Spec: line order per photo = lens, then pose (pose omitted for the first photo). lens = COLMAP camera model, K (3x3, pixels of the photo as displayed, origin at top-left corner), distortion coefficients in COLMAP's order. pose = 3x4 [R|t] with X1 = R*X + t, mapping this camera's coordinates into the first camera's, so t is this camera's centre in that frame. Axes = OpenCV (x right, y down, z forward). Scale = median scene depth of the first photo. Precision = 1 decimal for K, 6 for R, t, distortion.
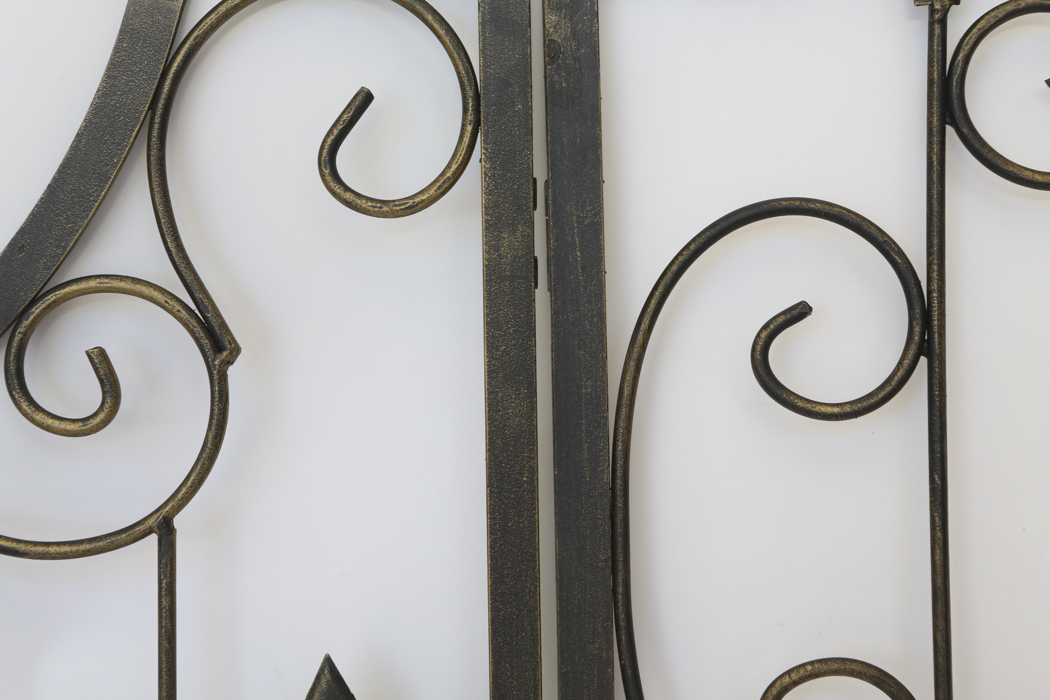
lens RADIAL K [[2040.2, 0, 530.2], [0, 2040.2, 344.7], [0, 0, 1]] dist [0.293634, 0.000000]
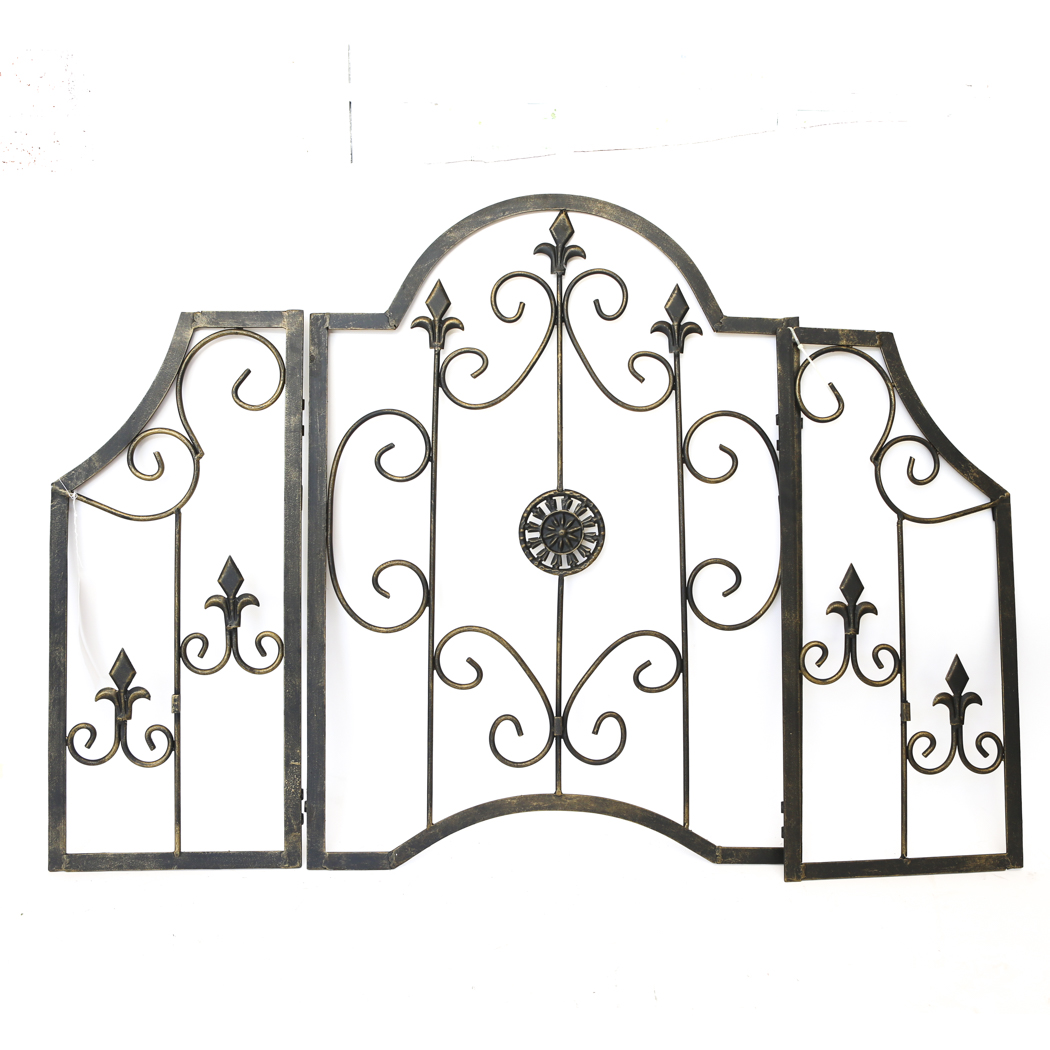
lens RADIAL K [[1257.0, 0, 535.5], [0, 1257.0, 515.7], [0, 0, 1]] dist [-0.095331, 0.000000]
pose [[0.995007, 0.025046, 0.096607, 0.168111], [-0.021511, 0.999066, -0.037463, 0.151988], [-0.097455, 0.035198, 0.994617, -0.865725]]
